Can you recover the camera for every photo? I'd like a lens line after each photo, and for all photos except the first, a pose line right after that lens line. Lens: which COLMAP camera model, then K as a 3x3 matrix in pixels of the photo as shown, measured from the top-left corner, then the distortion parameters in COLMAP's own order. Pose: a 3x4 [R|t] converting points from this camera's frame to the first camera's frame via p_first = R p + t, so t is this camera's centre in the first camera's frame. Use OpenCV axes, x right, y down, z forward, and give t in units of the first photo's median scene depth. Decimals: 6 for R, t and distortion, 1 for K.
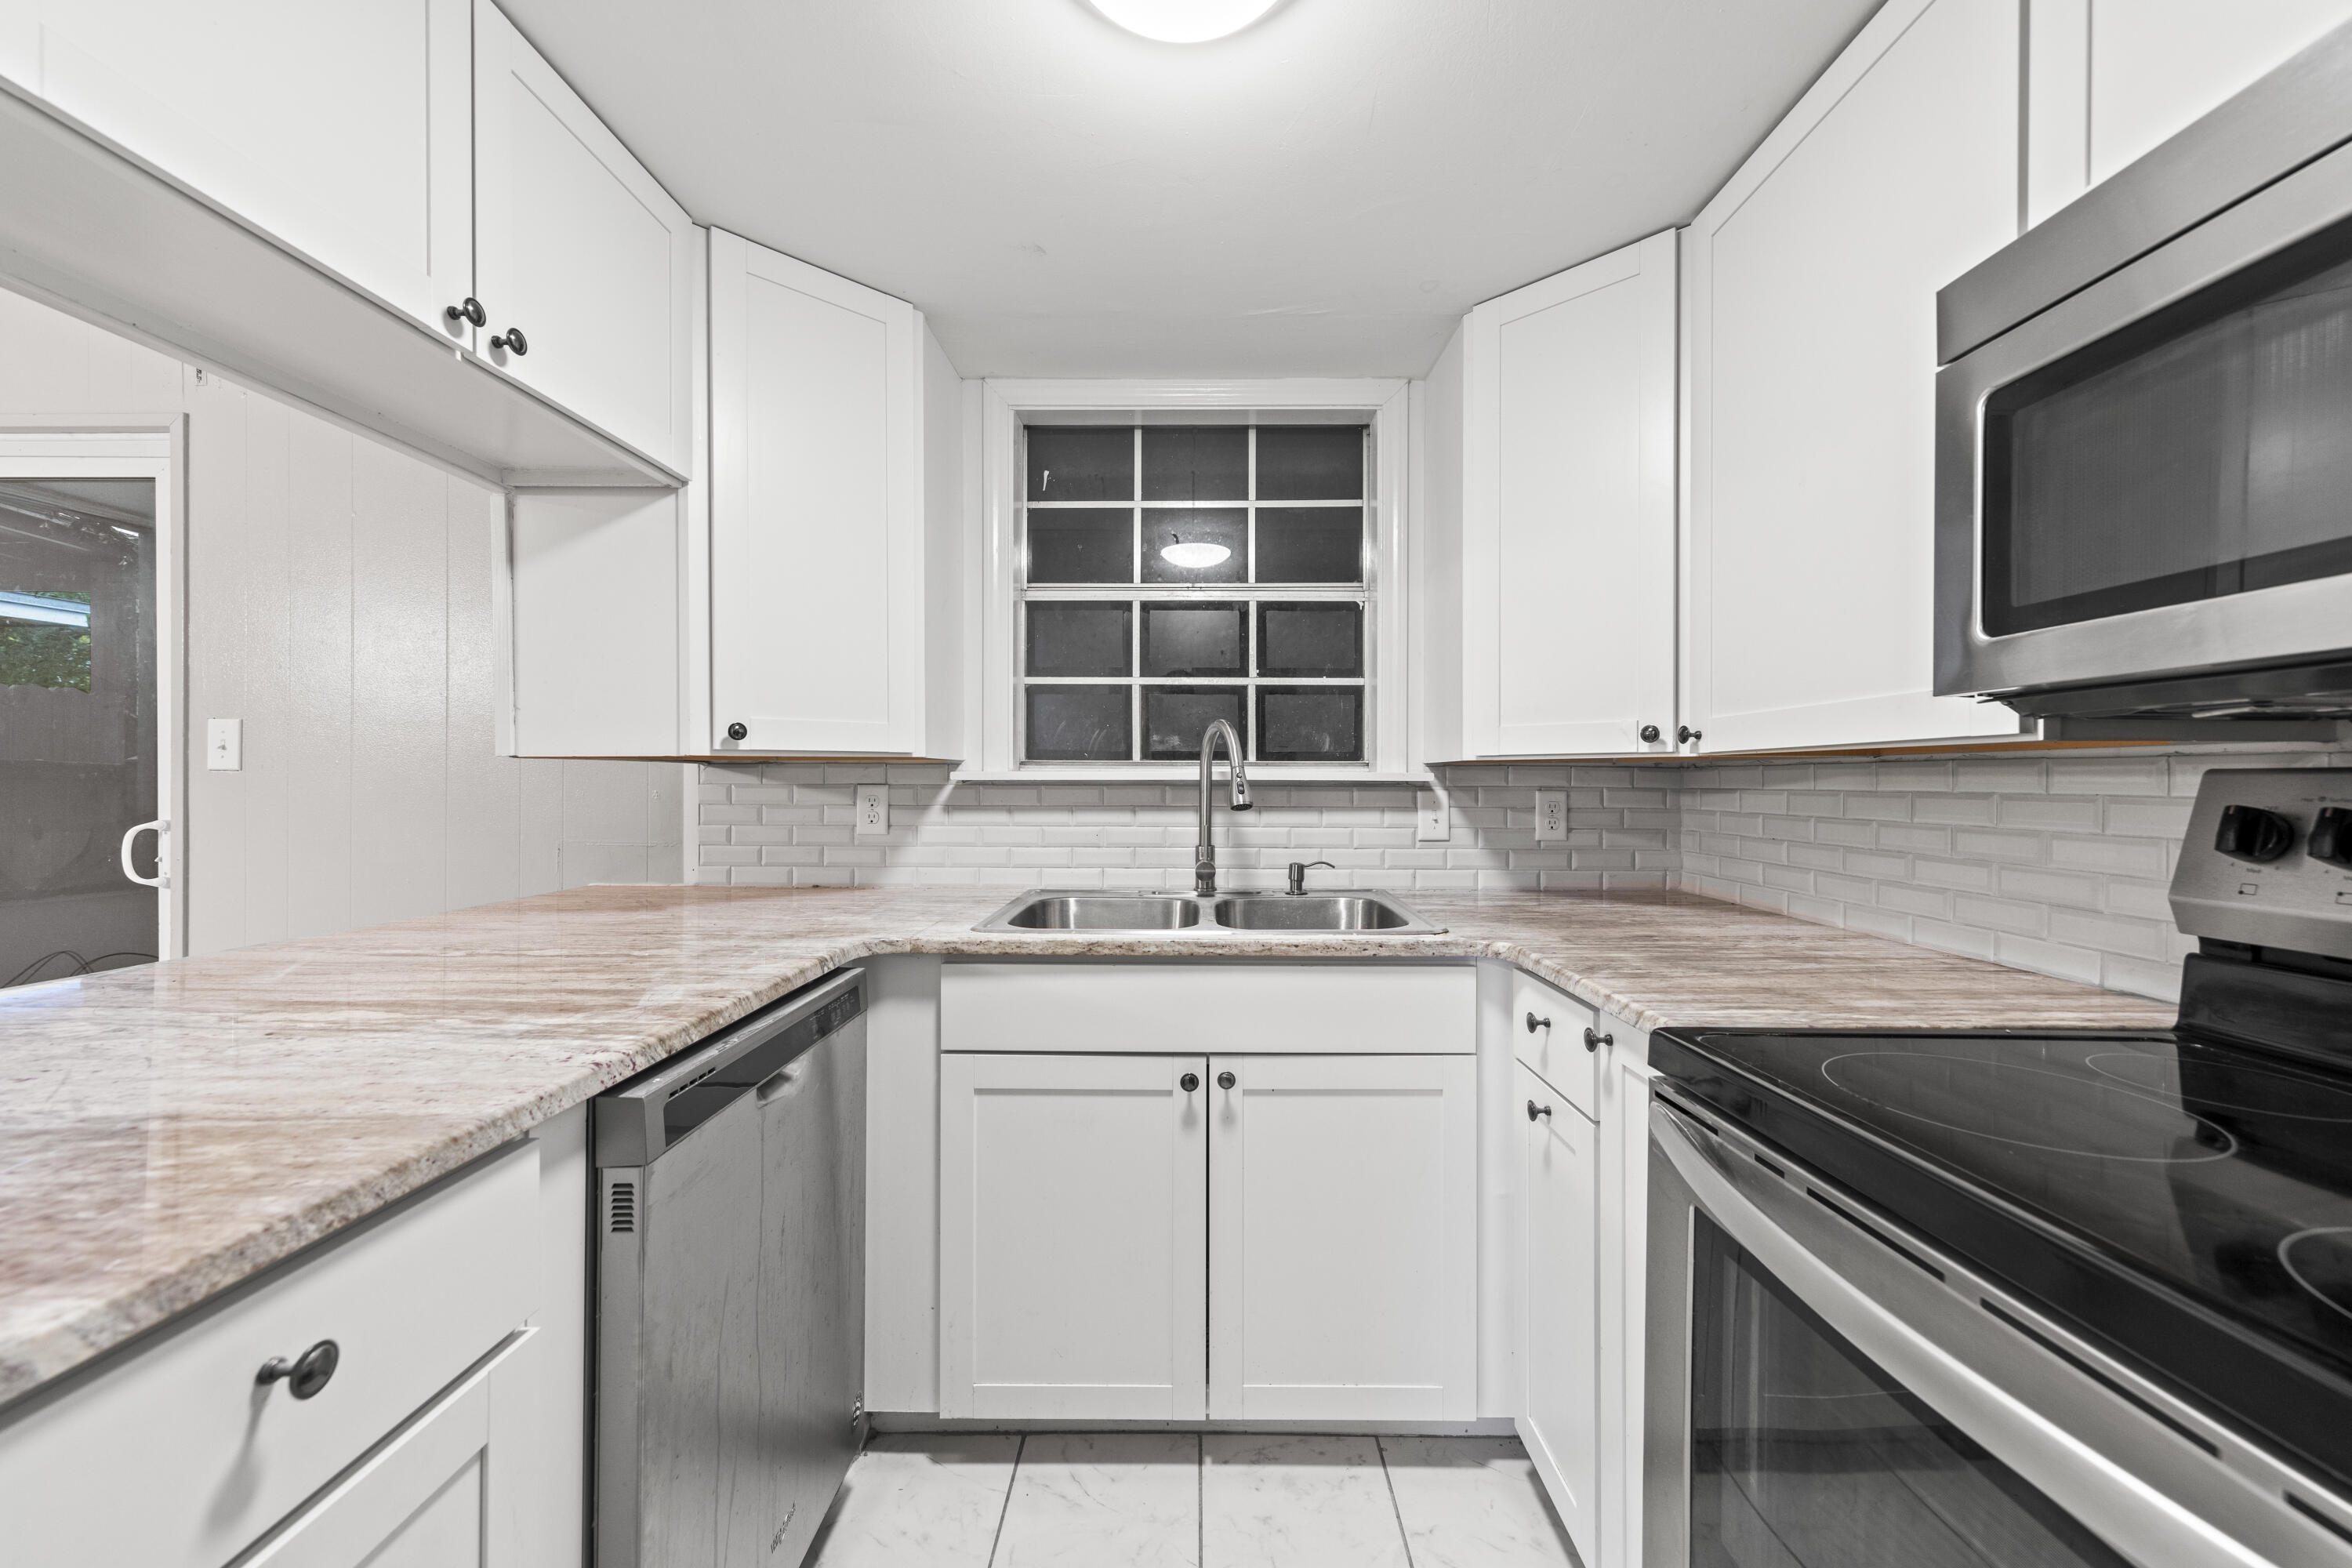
lens RADIAL K [[885.6, 0, 1186.5], [0, 885.6, 779.5], [0, 0, 1]] dist [0.002540, -0.000424]
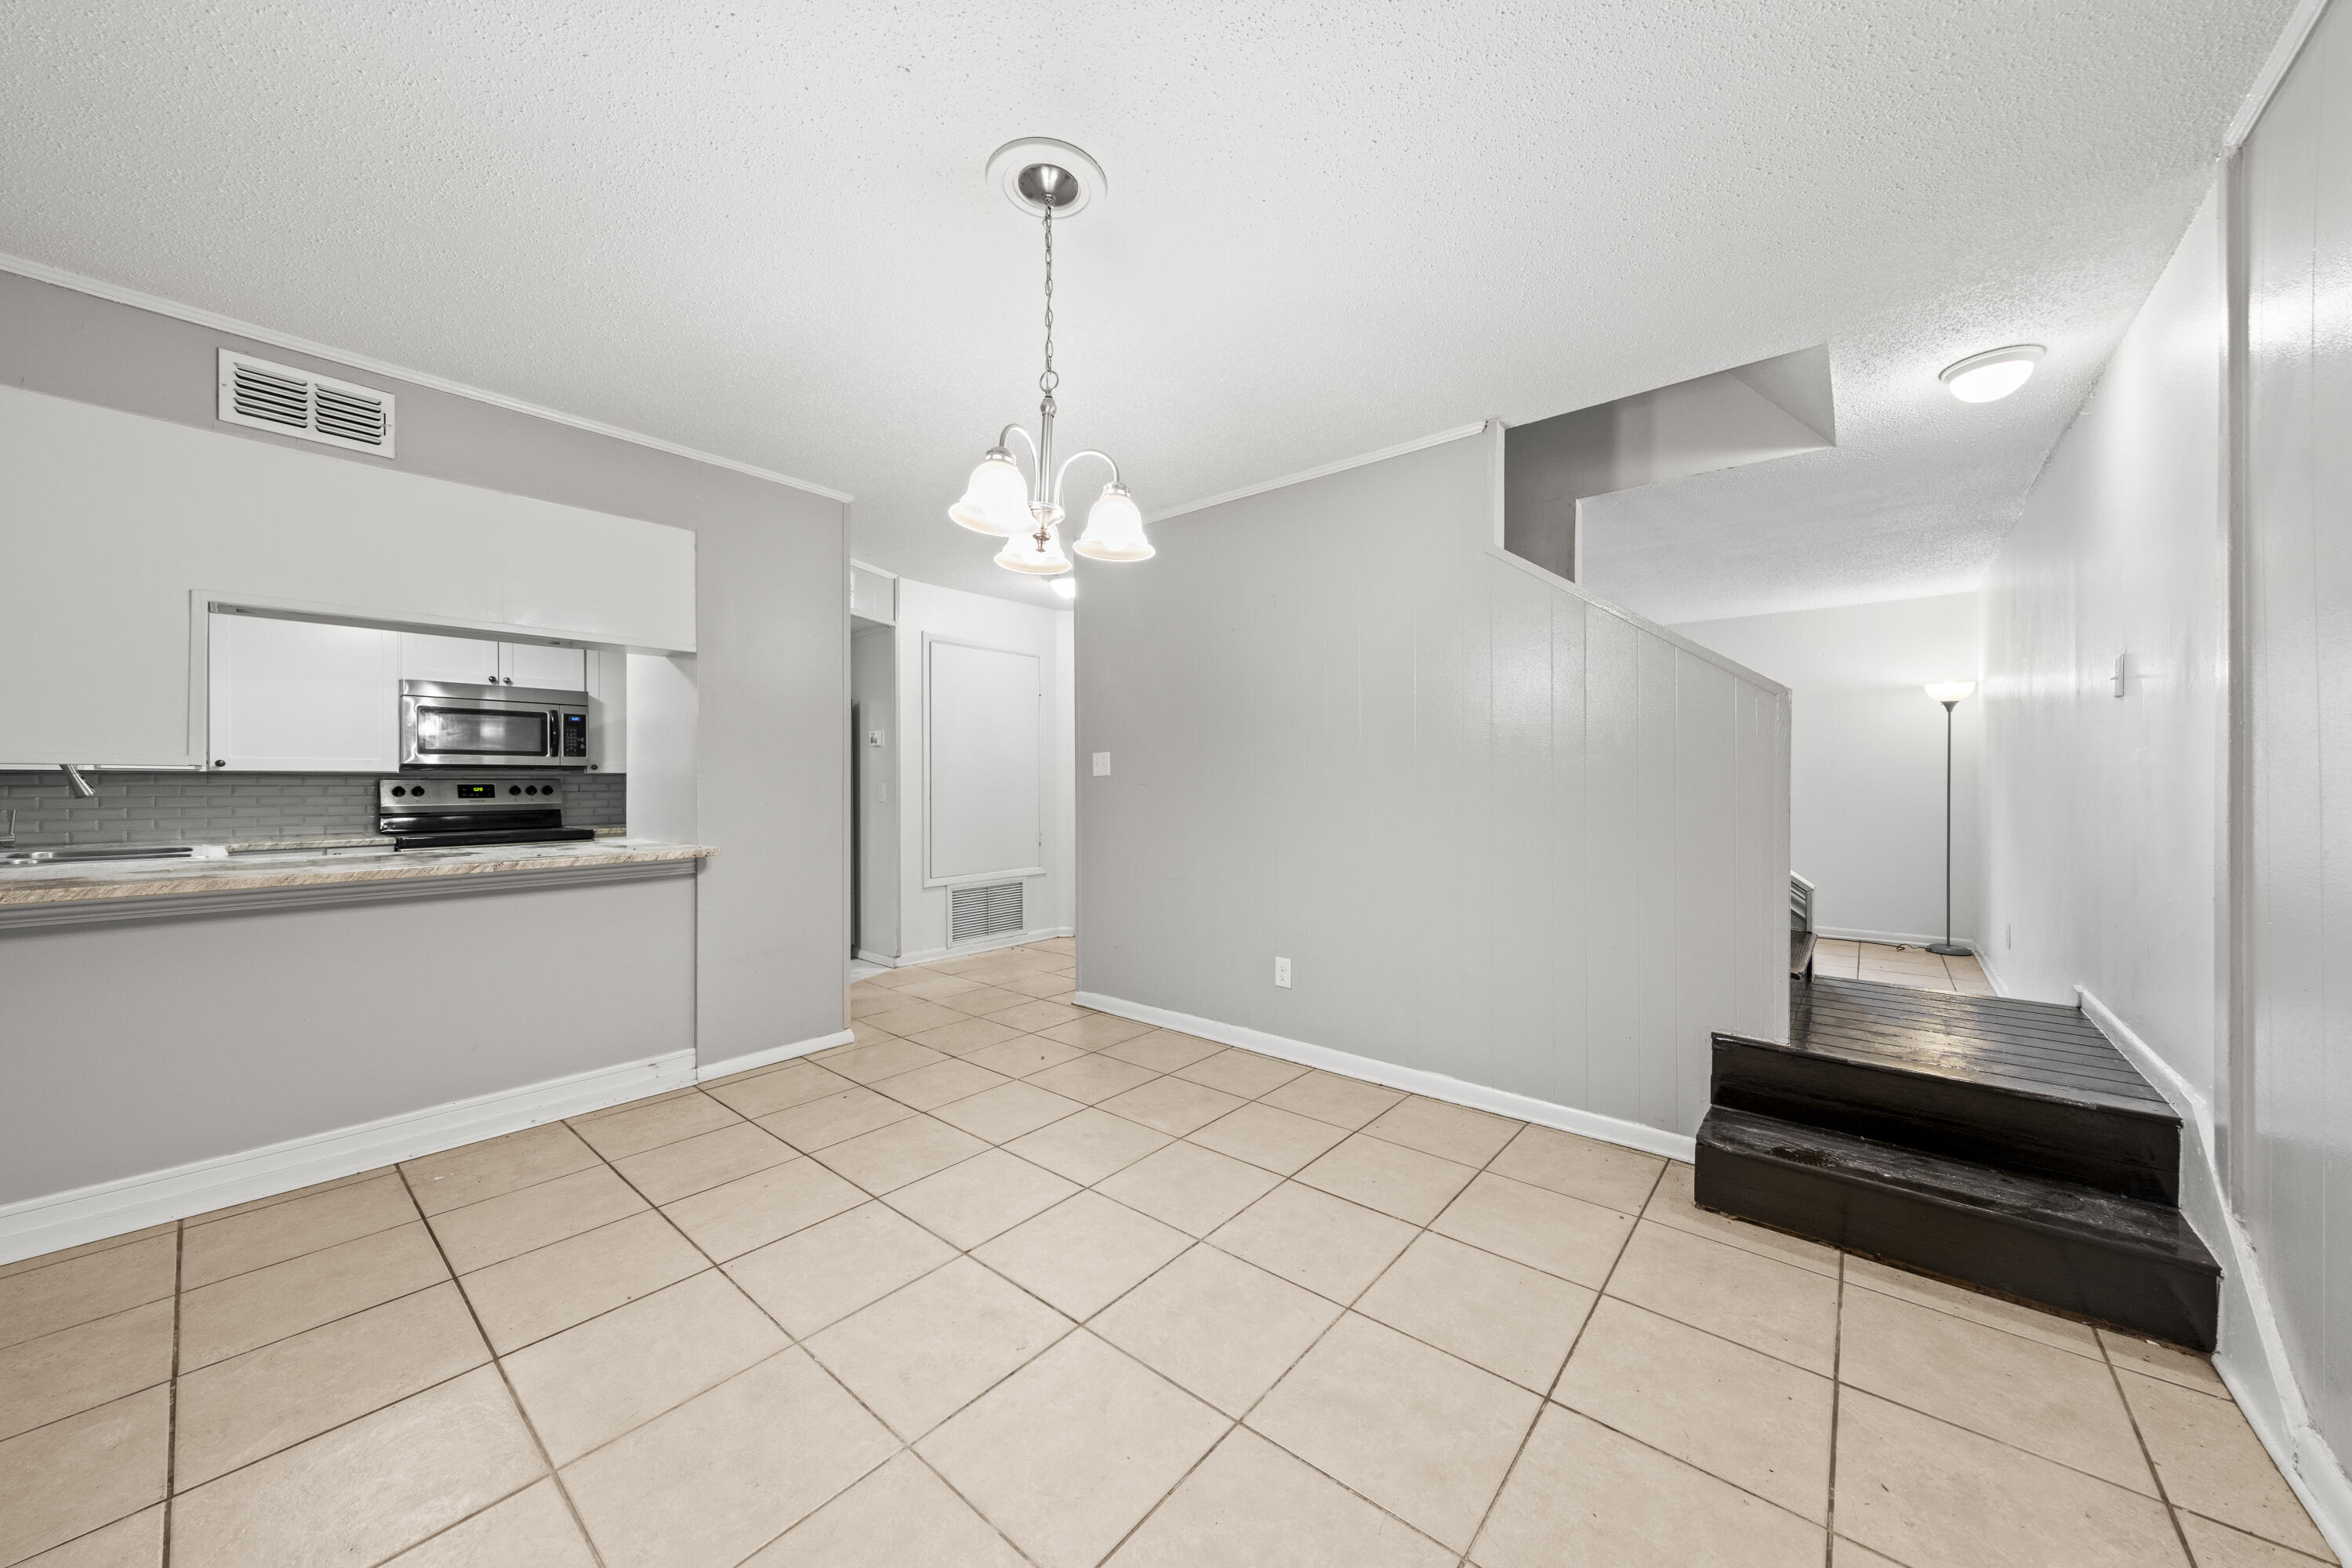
lens RADIAL K [[828.2, 0, 1172.0], [0, 828.2, 785.0], [0, 0, 1]] dist [-0.000095, 0.000048]
pose [[-0.767133, -0.001381, 0.641486, -3.131995], [-0.000629, 0.999999, 0.001401, 0.007379], [-0.641488, 0.000672, -0.767133, 1.070735]]
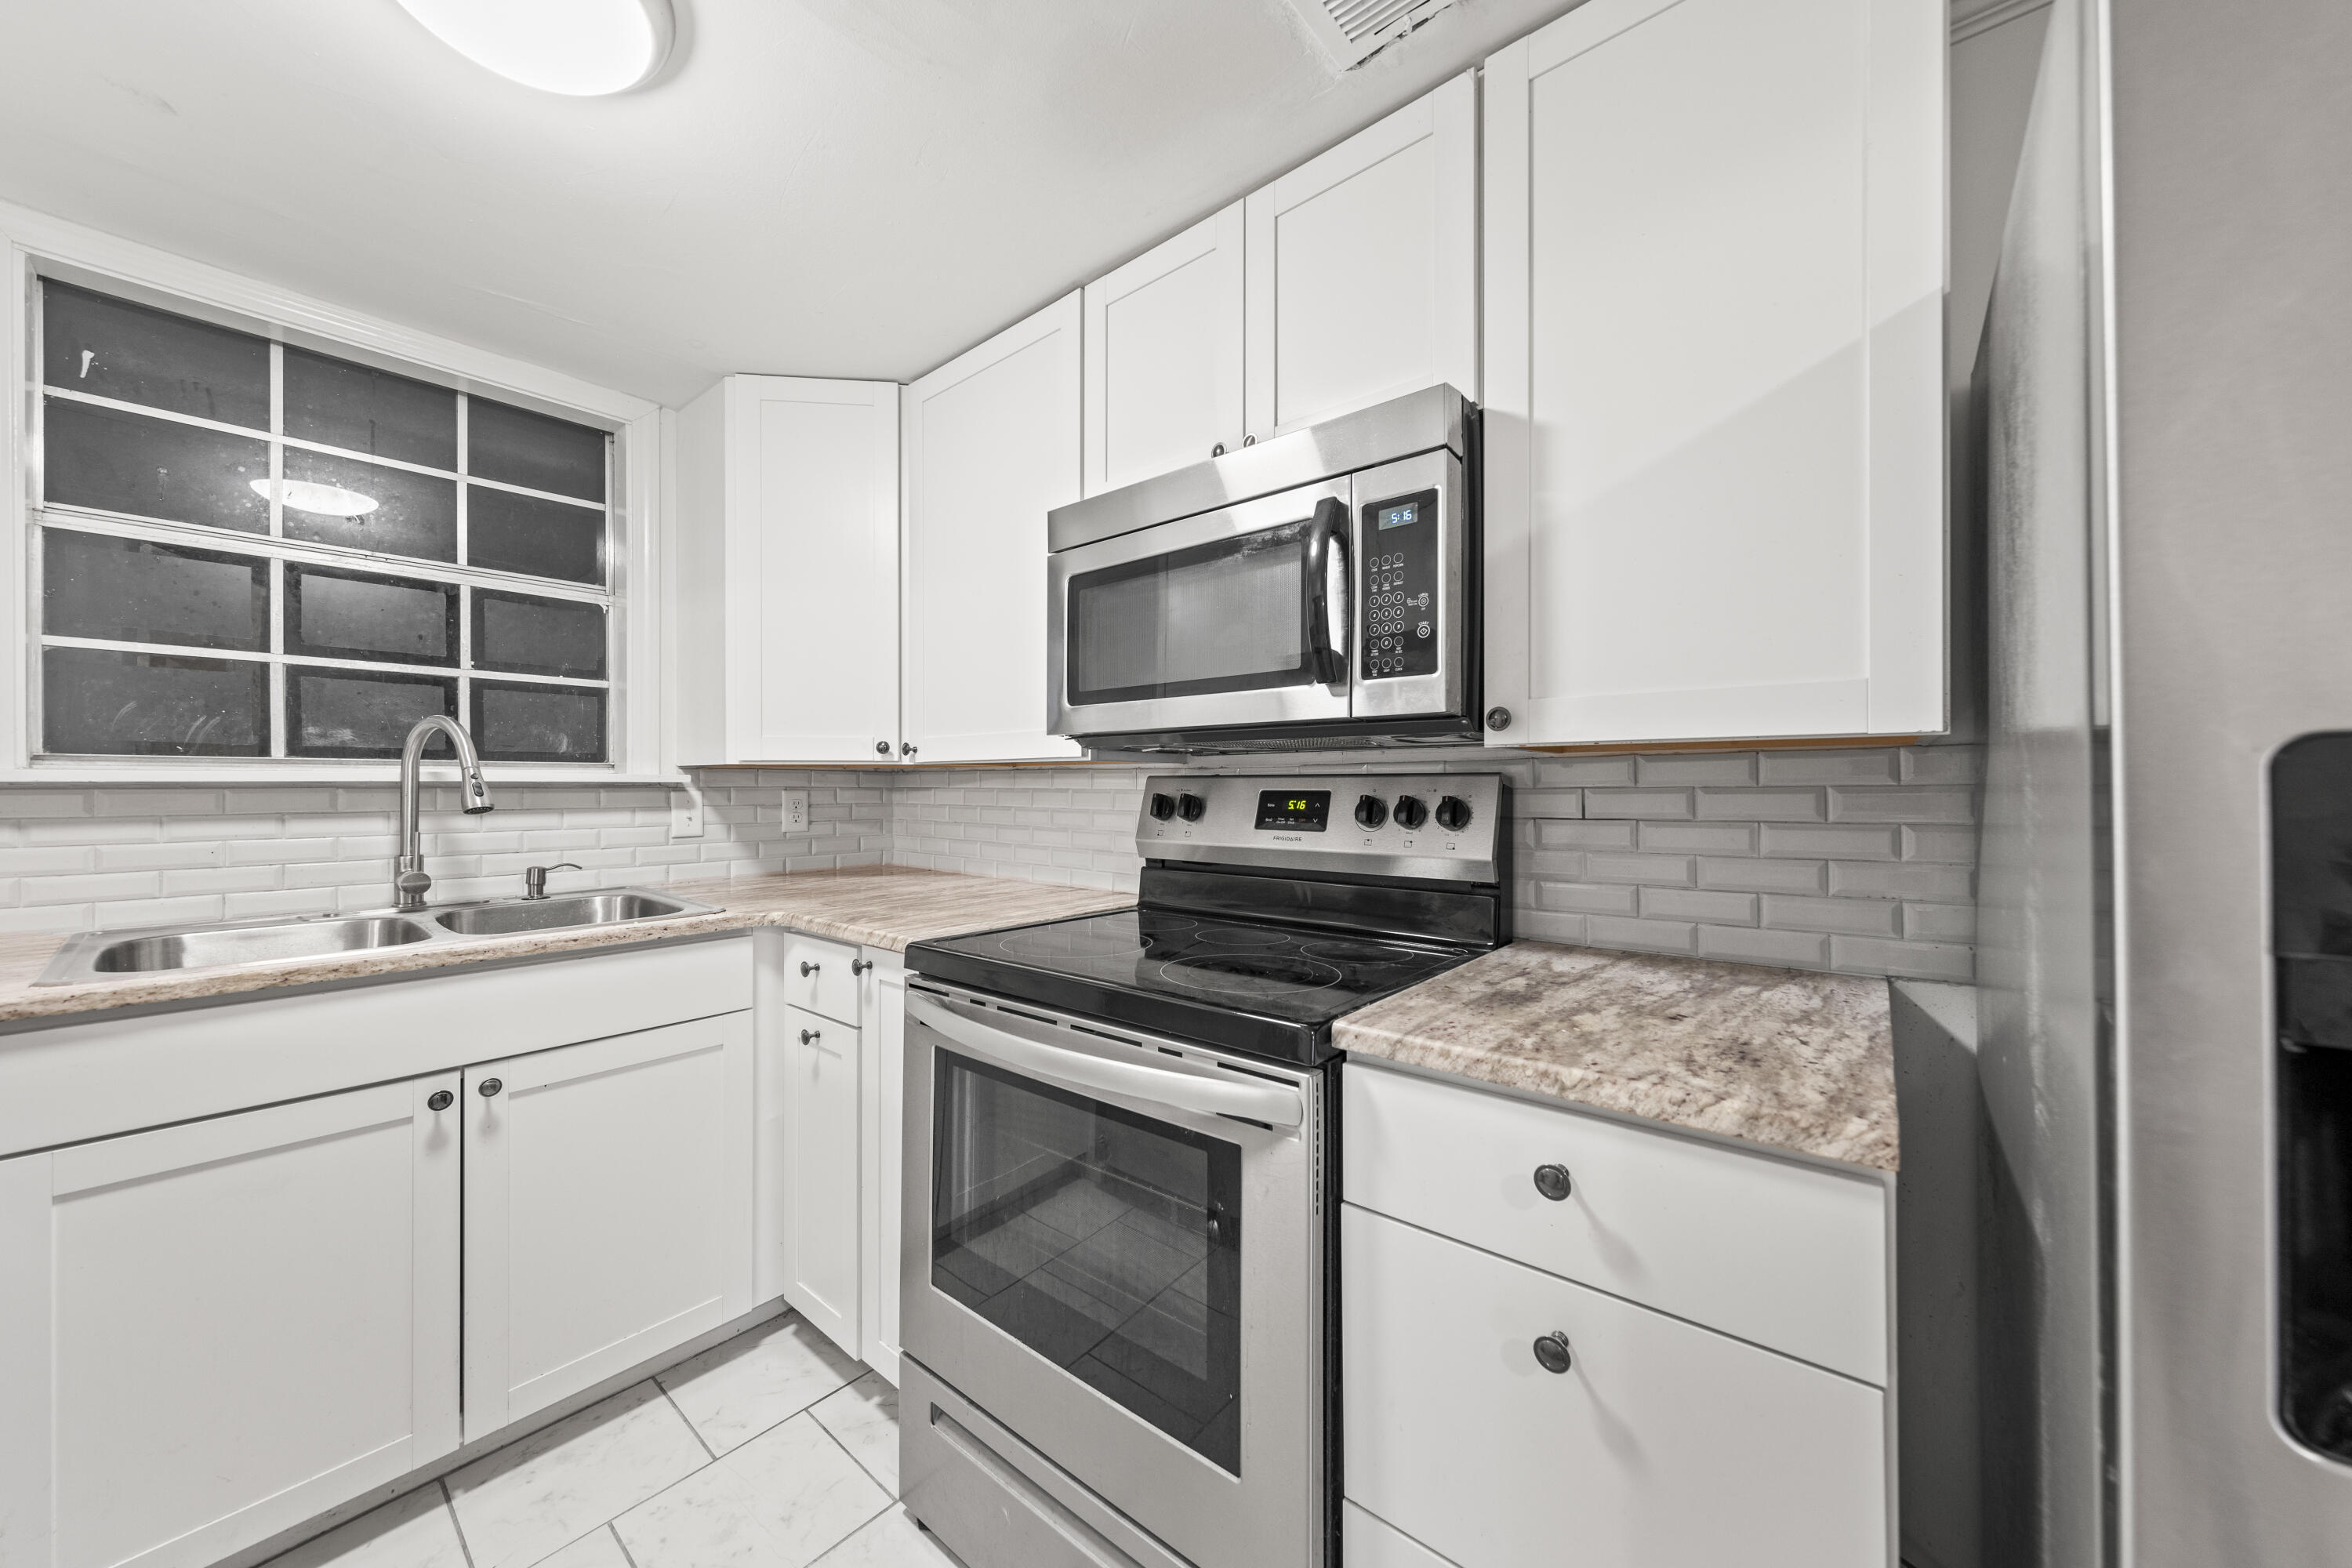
lens RADIAL K [[828.2, 0, 1185.5], [0, 828.2, 779.2], [0, 0, 1]] dist [-0.000095, 0.000048]
pose [[0.634920, 0.001304, 0.772577, -0.168786], [-0.000383, 0.999999, -0.001373, -0.001284], [-0.772578, 0.000576, 0.634920, -0.173058]]
